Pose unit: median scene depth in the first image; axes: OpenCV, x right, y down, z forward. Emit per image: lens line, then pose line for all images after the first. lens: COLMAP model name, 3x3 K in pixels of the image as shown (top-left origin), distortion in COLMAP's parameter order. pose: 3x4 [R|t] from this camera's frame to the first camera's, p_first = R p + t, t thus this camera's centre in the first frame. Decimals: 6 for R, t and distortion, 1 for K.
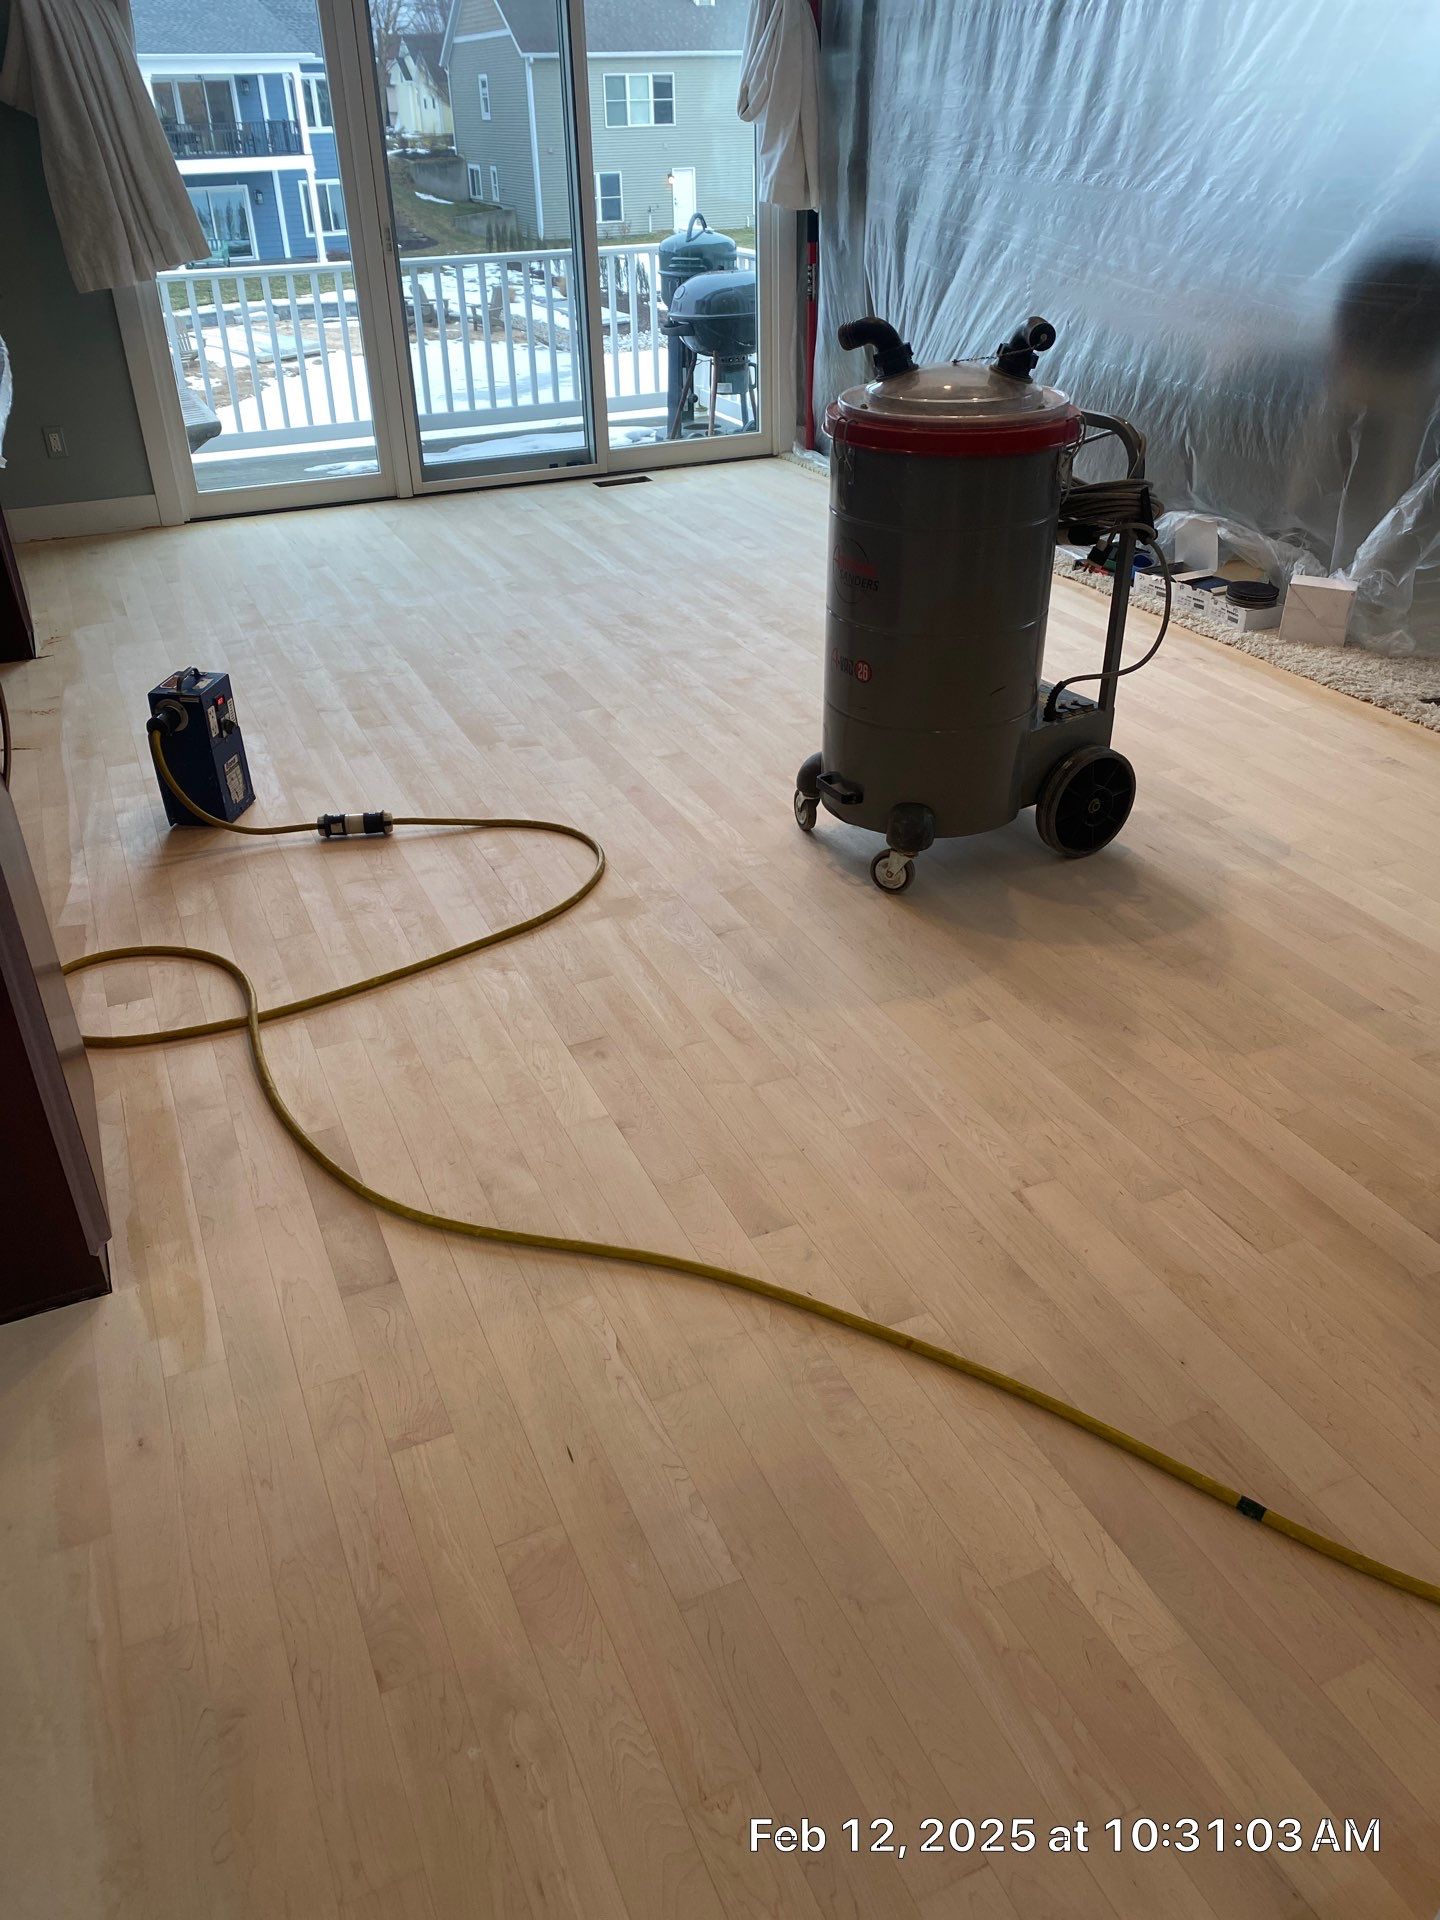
lens RADIAL K [[1468.1, 0, 698.0], [0, 1468.1, 936.0], [0, 0, 1]] dist [0.010654, -0.000107]
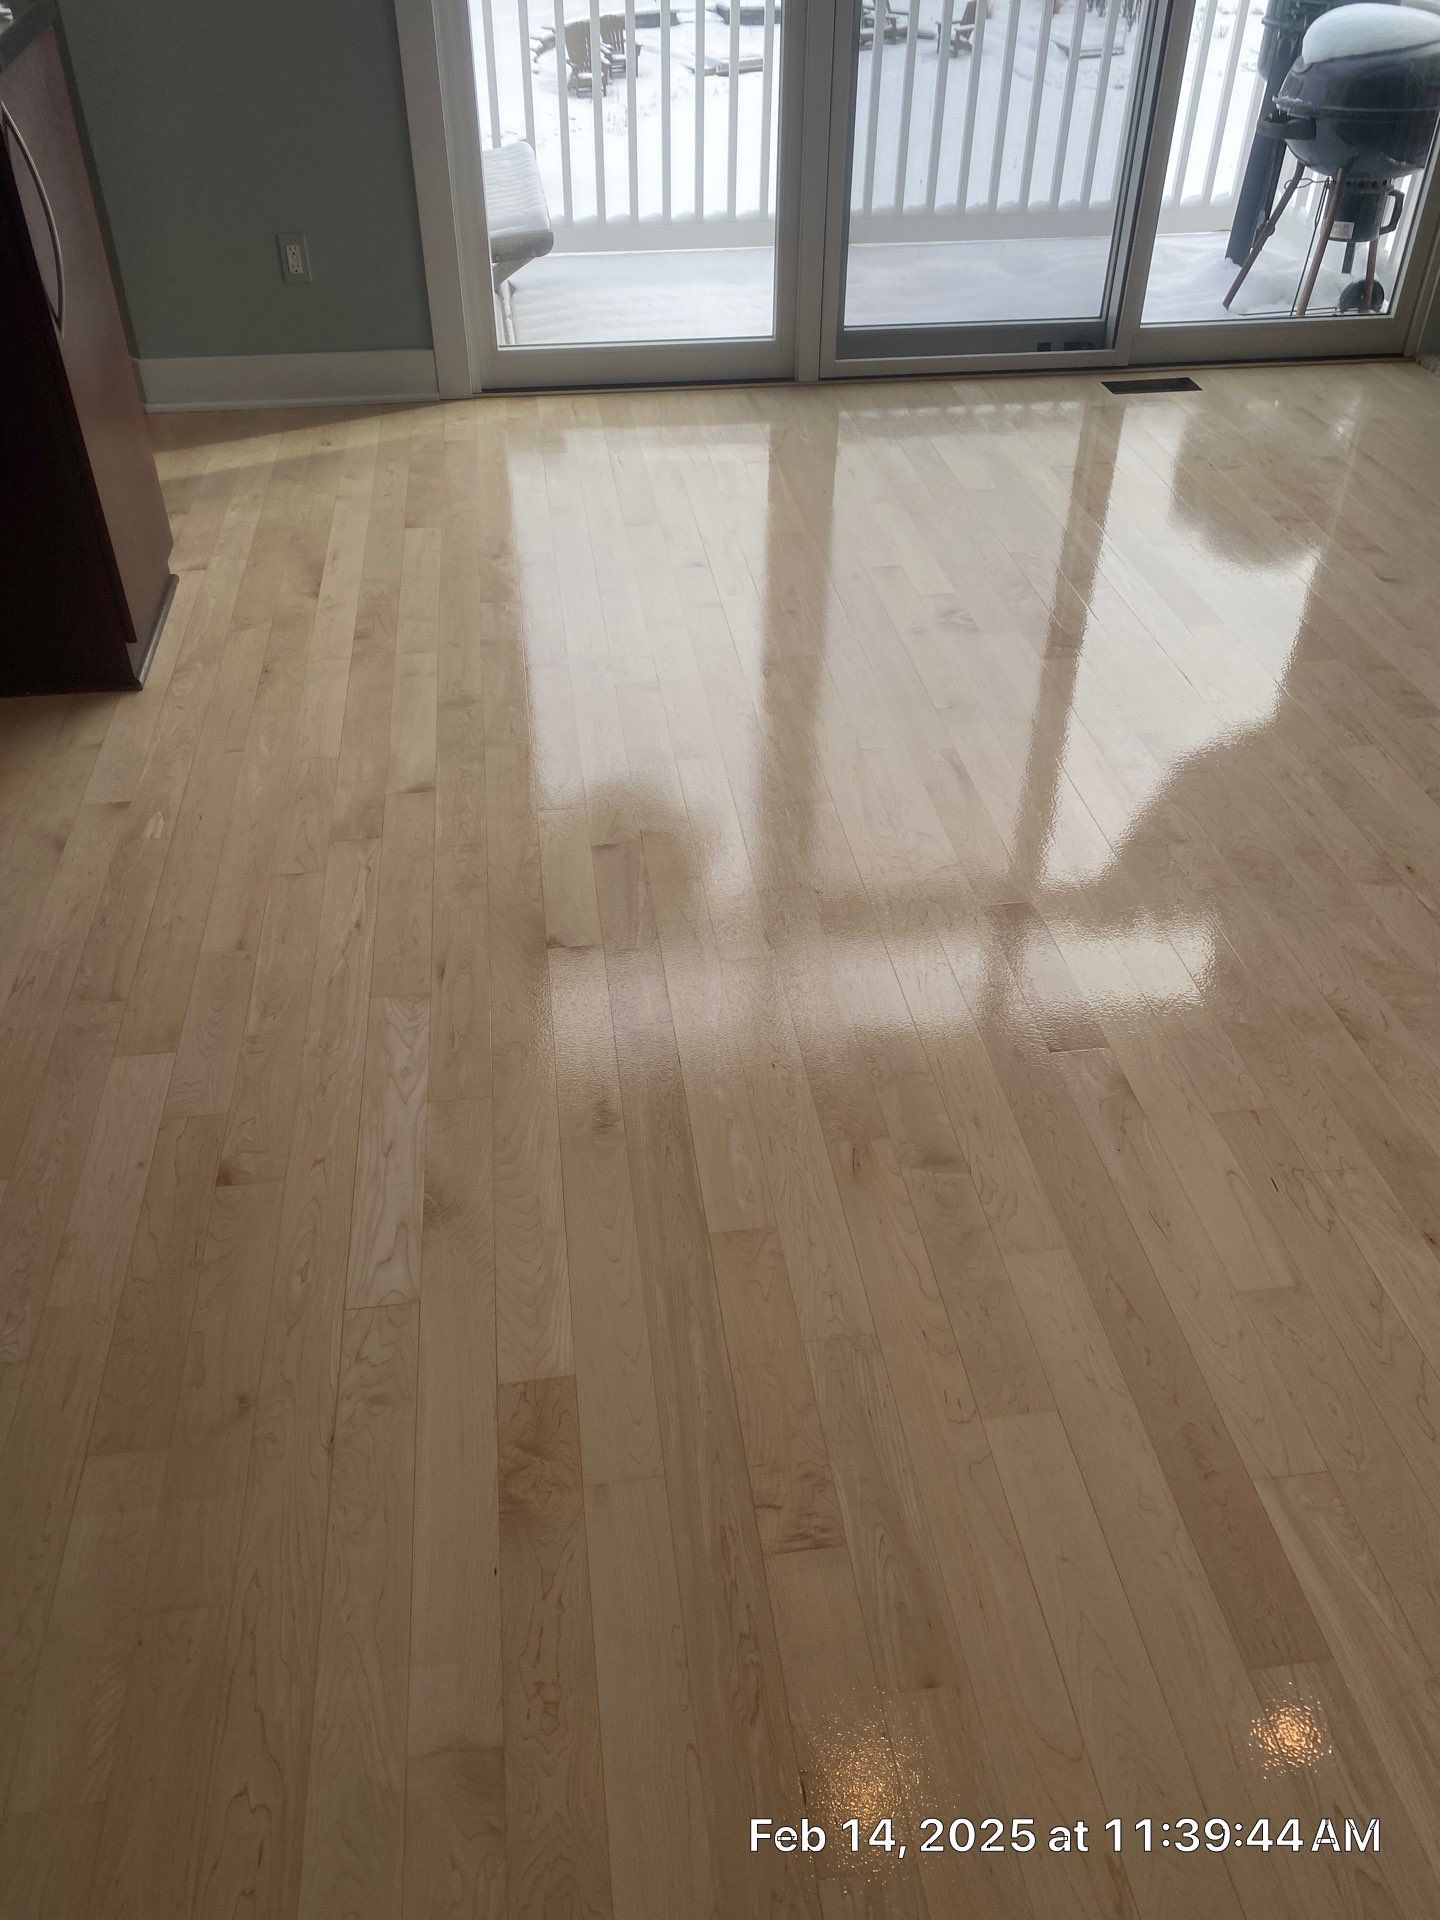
lens RADIAL K [[1456.6, 0, 709.6], [0, 1456.6, 924.1], [0, 0, 1]] dist [0.044325, -0.064993]
pose [[0.962040, 0.187800, -0.198017, -0.066740], [-0.156010, 0.973778, 0.165579, -0.163612], [0.223920, -0.128401, 0.966112, 0.335165]]
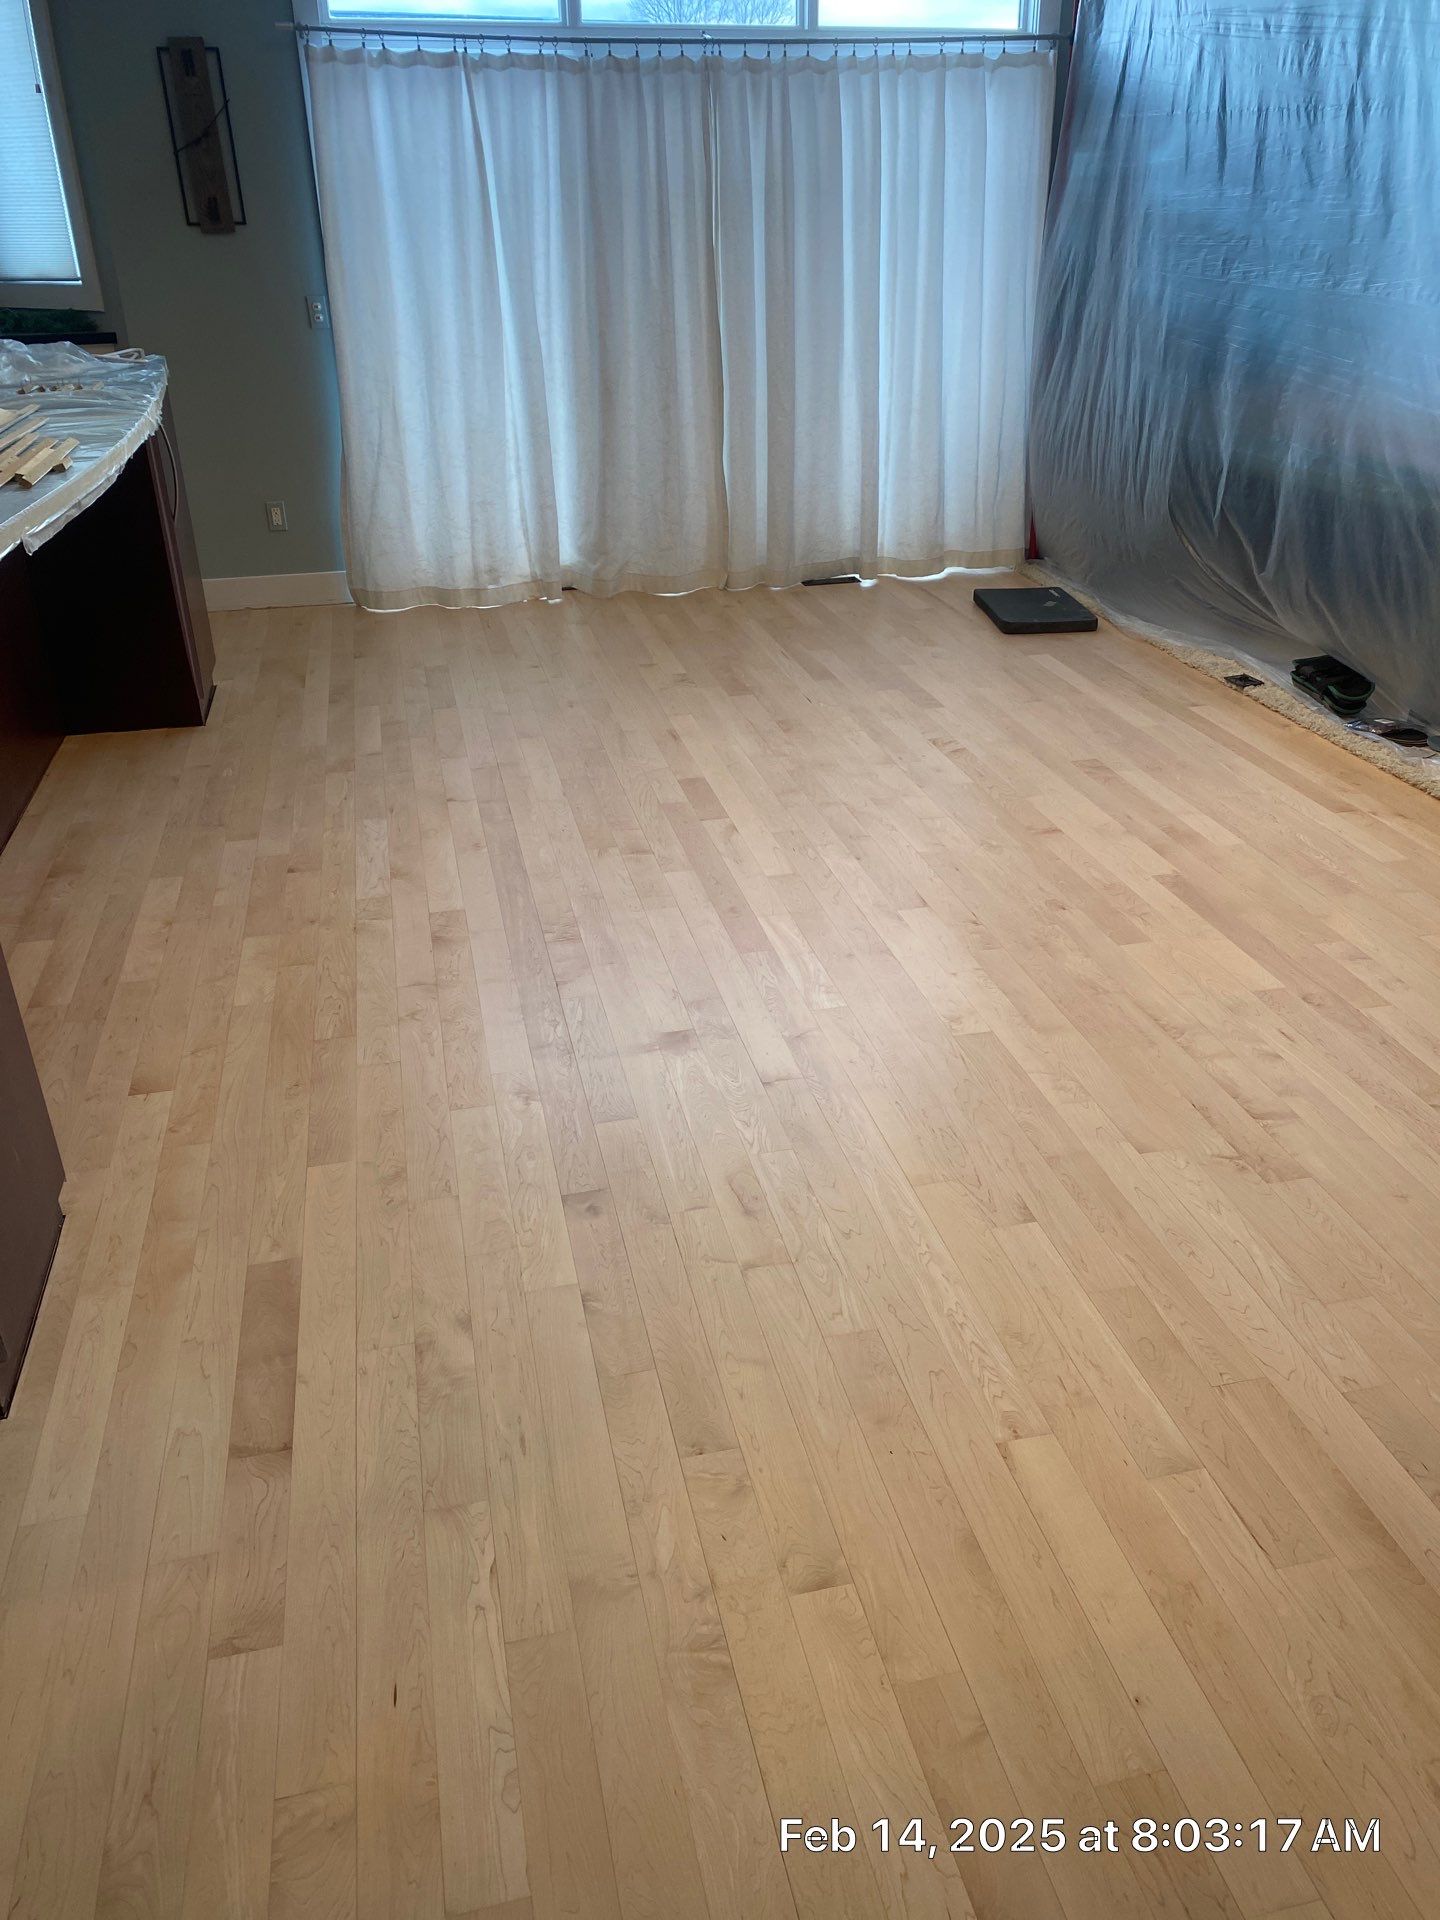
lens RADIAL K [[1456.3, 0, 720.6], [0, 1456.3, 984.5], [0, 0, 1]] dist [0.025130, -0.026541]
pose [[0.982729, 0.095232, -0.158665, 0.057526], [-0.098715, 0.995014, -0.014200, -0.022087], [0.156522, 0.029617, 0.987230, 0.043010]]
